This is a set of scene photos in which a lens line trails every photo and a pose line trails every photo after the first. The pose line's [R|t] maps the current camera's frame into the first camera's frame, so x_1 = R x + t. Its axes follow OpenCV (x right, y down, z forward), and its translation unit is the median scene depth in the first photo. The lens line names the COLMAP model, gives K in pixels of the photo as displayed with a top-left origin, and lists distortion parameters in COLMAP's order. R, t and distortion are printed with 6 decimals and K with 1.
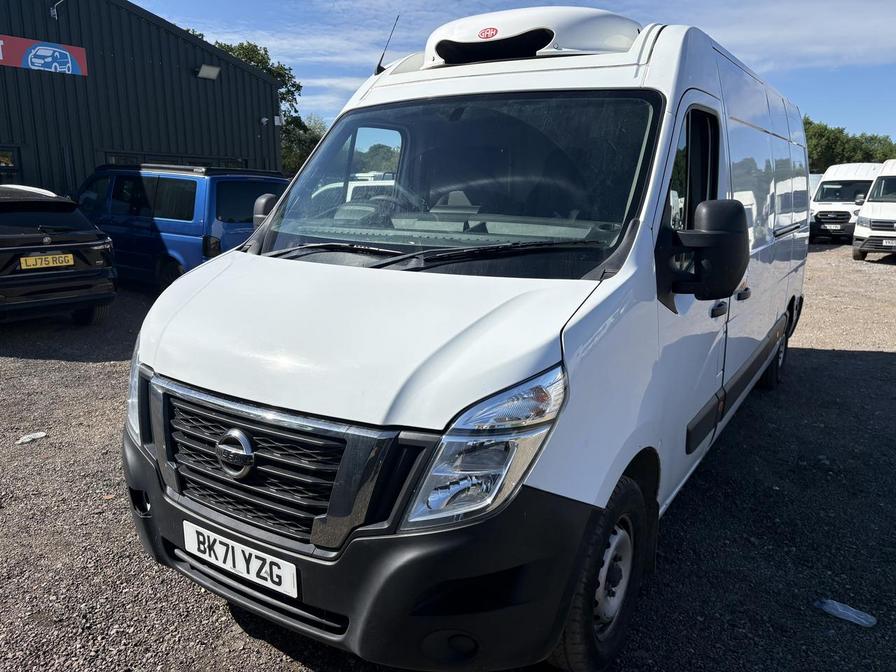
lens RADIAL K [[666.5, 0, 450.6], [0, 666.5, 343.8], [0, 0, 1]] dist [0.005028, -0.007763]
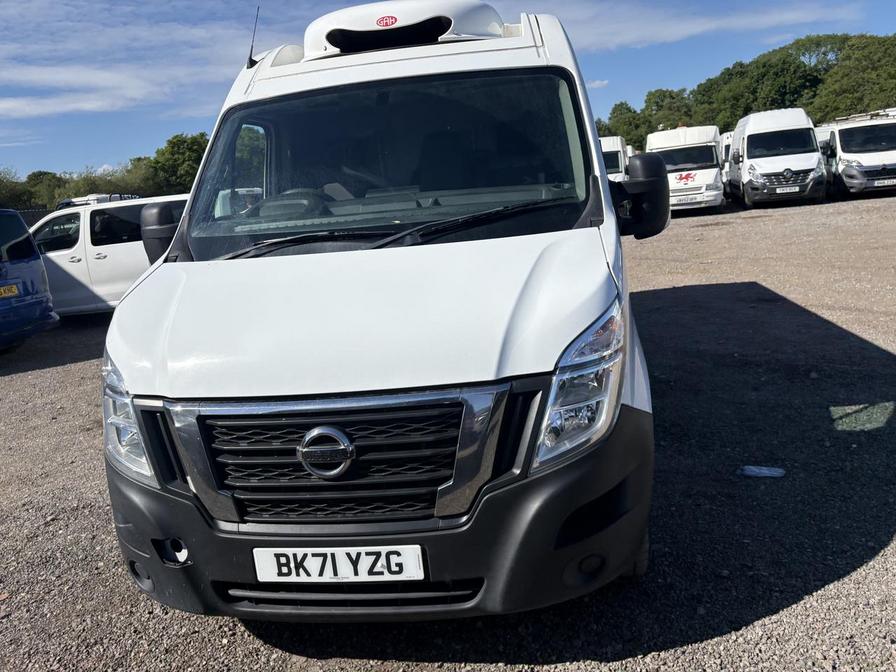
lens RADIAL K [[666.5, 0, 451.9], [0, 666.5, 328.6], [0, 0, 1]] dist [0.005028, -0.007763]
pose [[0.904698, -0.181070, 0.385663, -0.460232], [0.192803, 0.981202, 0.008394, 0.018322], [-0.379933, 0.066763, 0.922601, 0.051126]]
